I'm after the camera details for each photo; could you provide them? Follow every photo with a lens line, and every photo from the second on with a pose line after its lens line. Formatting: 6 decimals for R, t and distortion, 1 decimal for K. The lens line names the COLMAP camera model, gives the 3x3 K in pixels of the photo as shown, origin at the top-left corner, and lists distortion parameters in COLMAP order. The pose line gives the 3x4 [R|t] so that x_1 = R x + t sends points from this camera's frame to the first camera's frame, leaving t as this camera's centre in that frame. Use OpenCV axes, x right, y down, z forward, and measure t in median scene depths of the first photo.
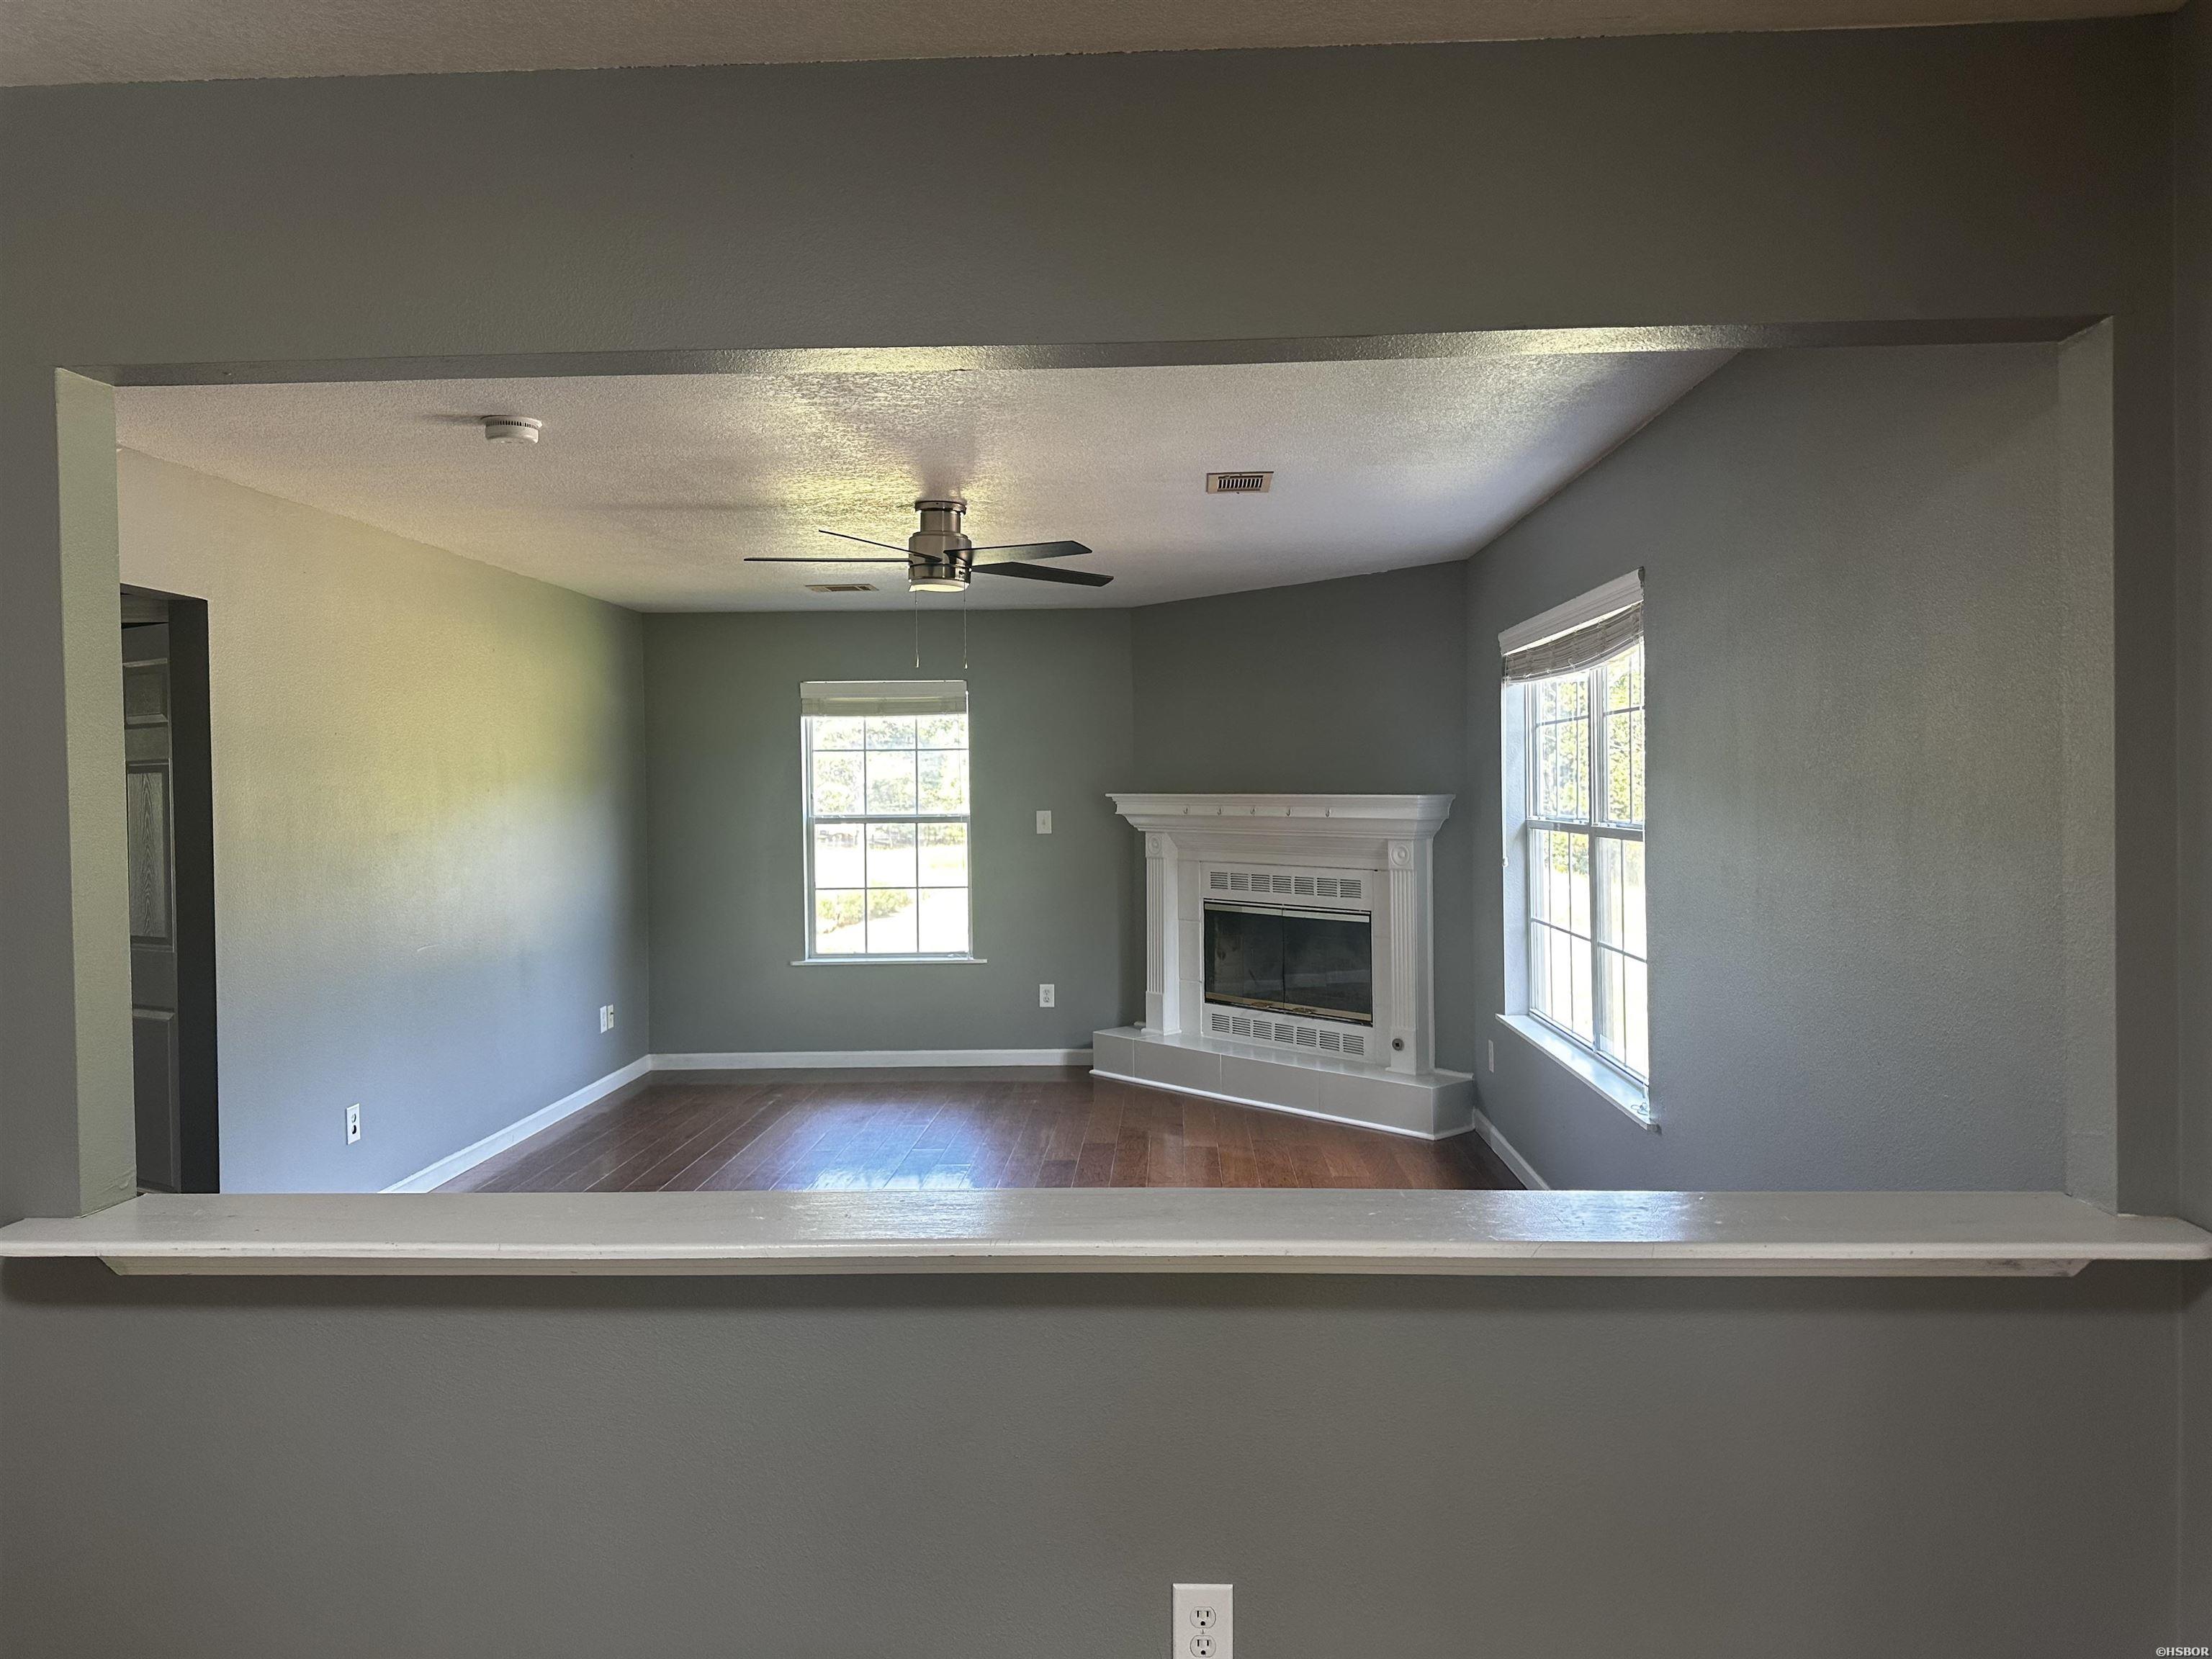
lens RADIAL K [[1554.2, 0, 1110.5], [0, 1554.2, 808.0], [0, 0, 1]] dist [0.061838, -0.068833]
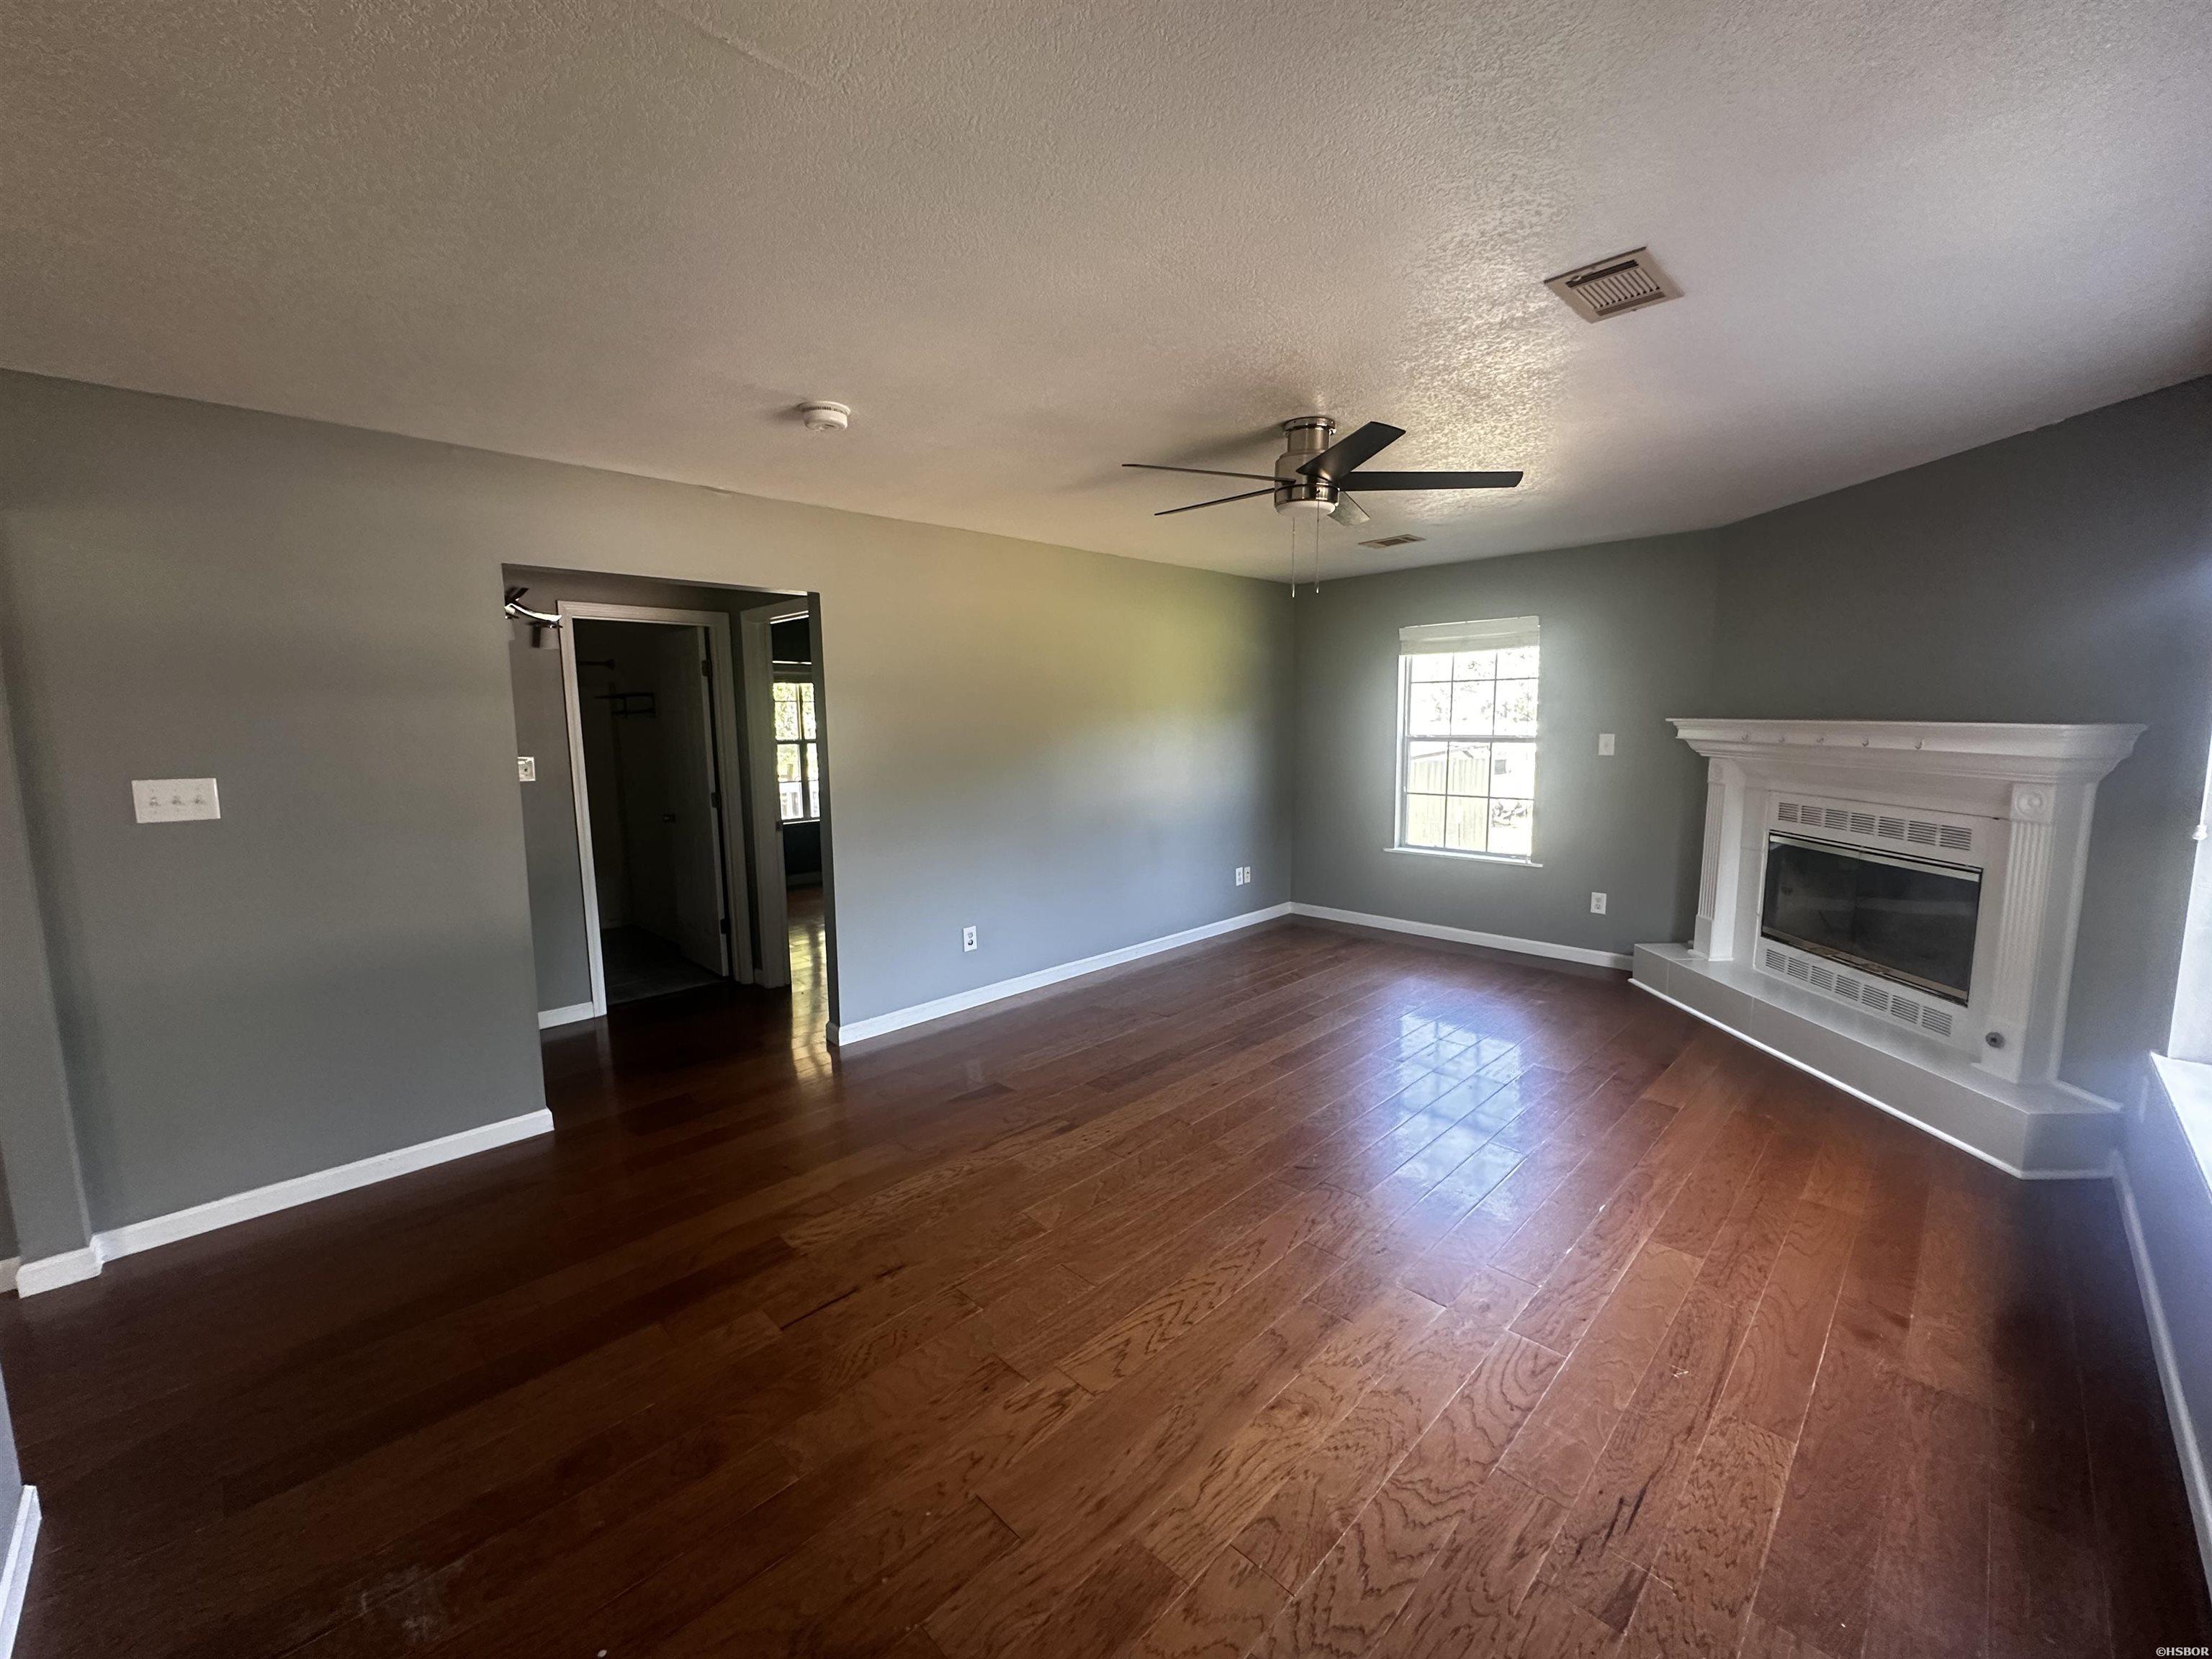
lens RADIAL K [[885.9, 0, 1101.9], [0, 885.9, 833.9], [0, 0, 1]] dist [0.002051, -0.001472]
pose [[0.731011, 0.090176, -0.676381, 0.137211], [-0.003977, 0.991776, 0.127927, -0.007731], [0.682354, -0.090827, 0.725357, 0.346506]]
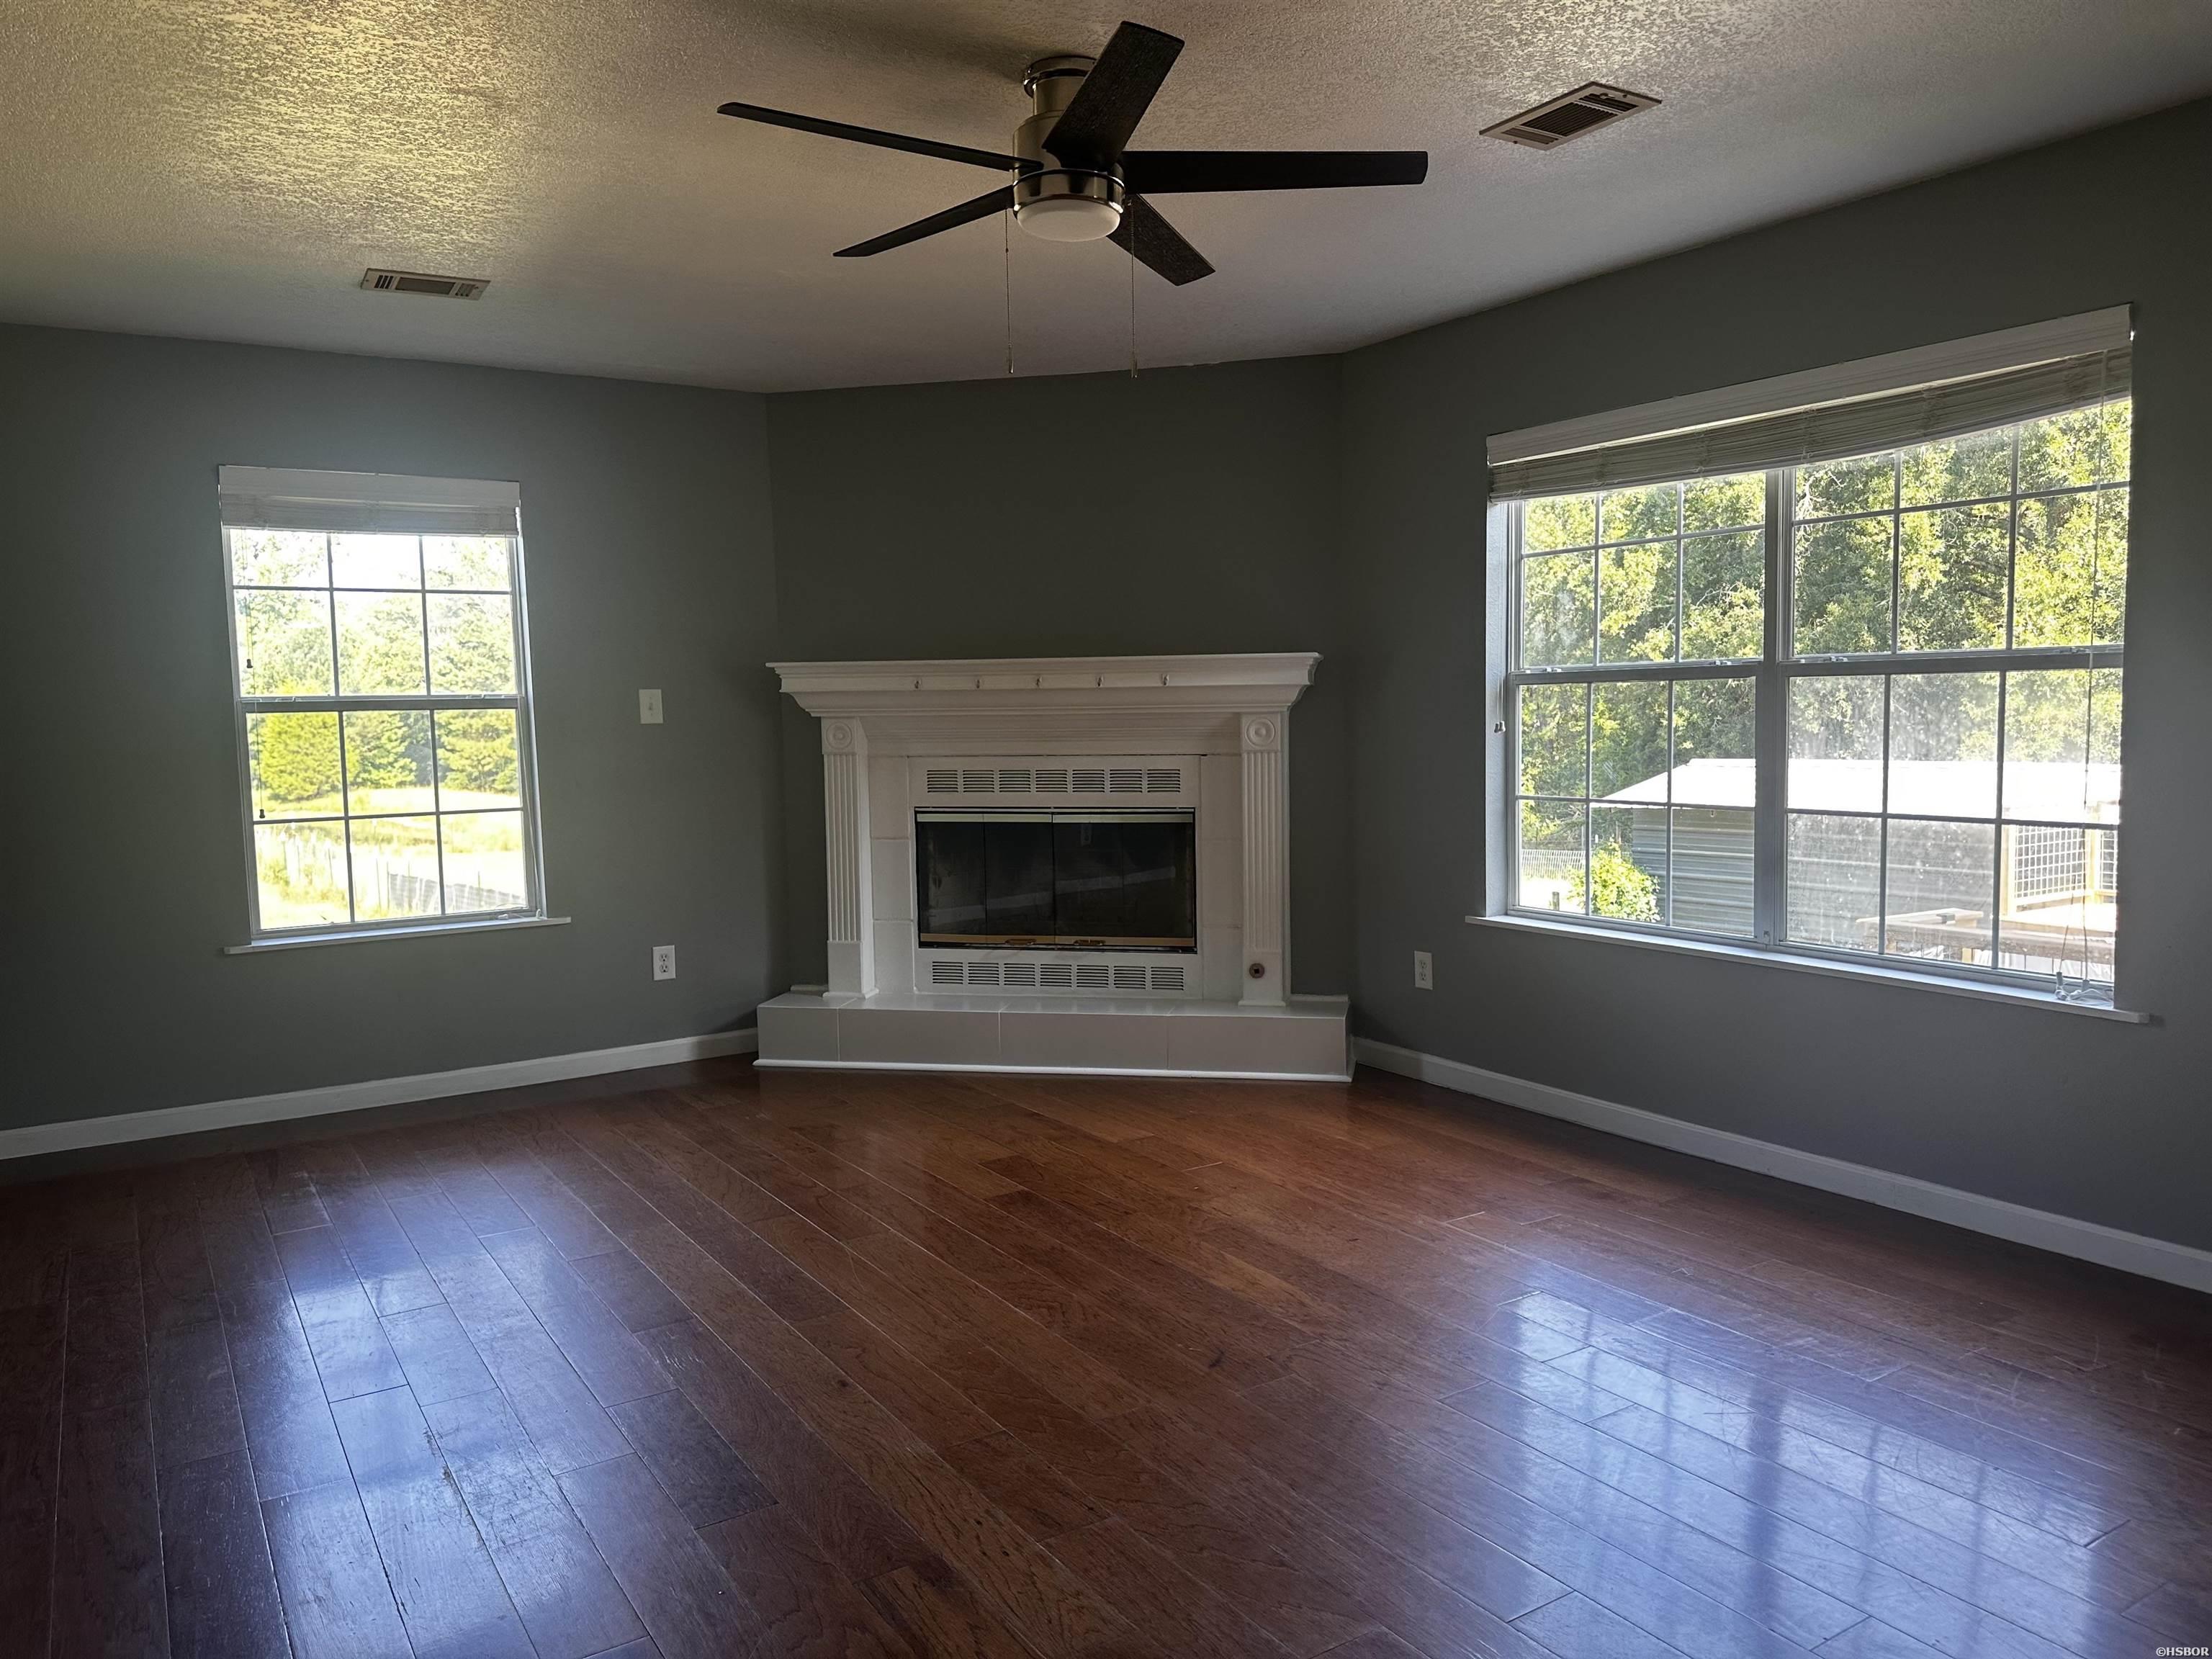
lens RADIAL K [[1554.2, 0, 1115.8], [0, 1554.2, 840.3], [0, 0, 1]] dist [0.061838, -0.068833]
pose [[0.815157, -0.055760, 0.576550, -0.304862], [0.019776, 0.997455, 0.068507, 0.027362], [-0.578902, -0.044442, 0.814185, 0.370936]]
